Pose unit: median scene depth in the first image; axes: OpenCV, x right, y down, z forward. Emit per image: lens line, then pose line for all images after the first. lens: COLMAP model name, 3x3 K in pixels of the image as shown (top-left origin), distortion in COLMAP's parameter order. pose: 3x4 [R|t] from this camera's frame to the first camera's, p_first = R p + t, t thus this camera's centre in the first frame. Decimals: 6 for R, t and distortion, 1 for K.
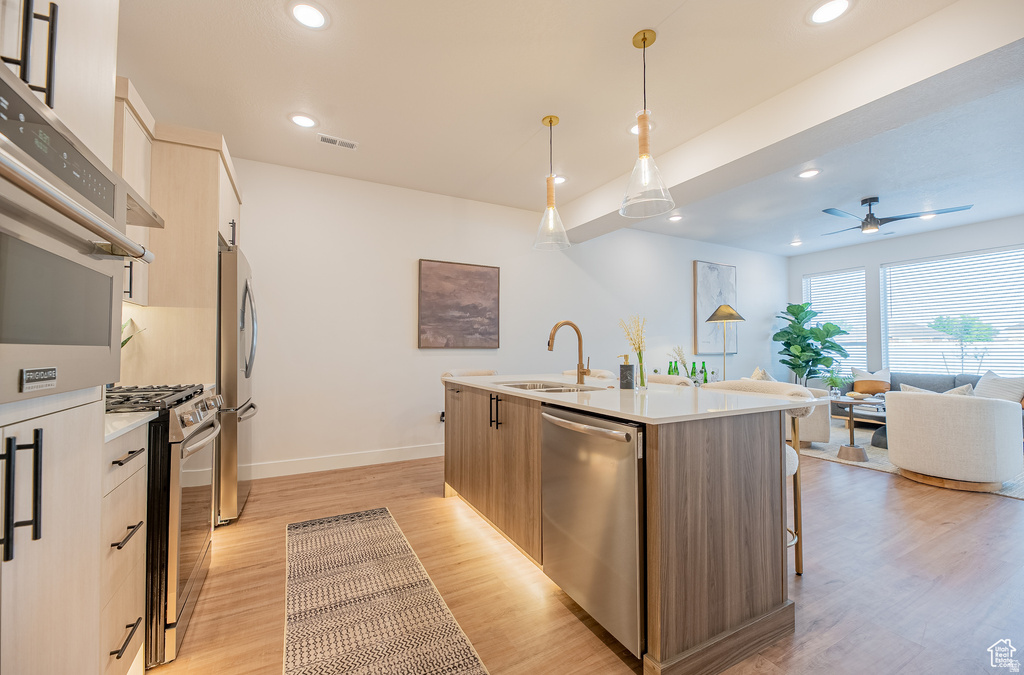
lens RADIAL K [[408.7, 0, 512.0], [0, 408.7, 337.5], [0, 0, 1]] dist [-0.000330, -0.000014]
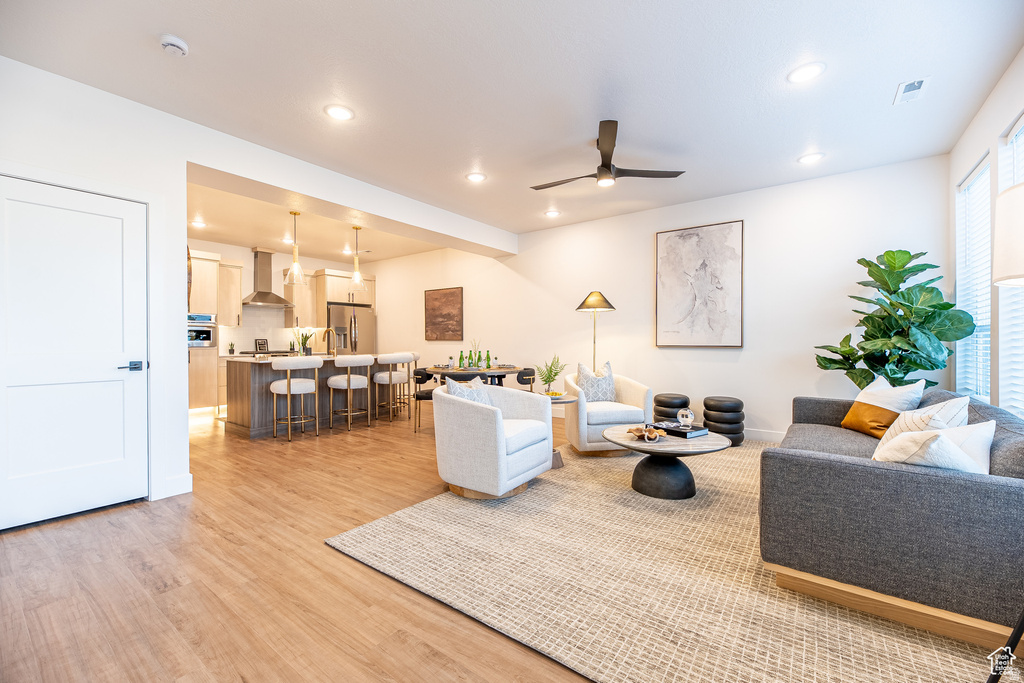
lens RADIAL K [[419.4, 0, 512.0], [0, 419.4, 341.5], [0, 0, 1]] dist [0.000063, -0.000001]
pose [[0.425775, -0.000920, -0.904828, 1.516930], [0.019261, 0.999782, 0.008047, 0.022680], [0.904624, -0.020855, 0.425700, 0.523813]]
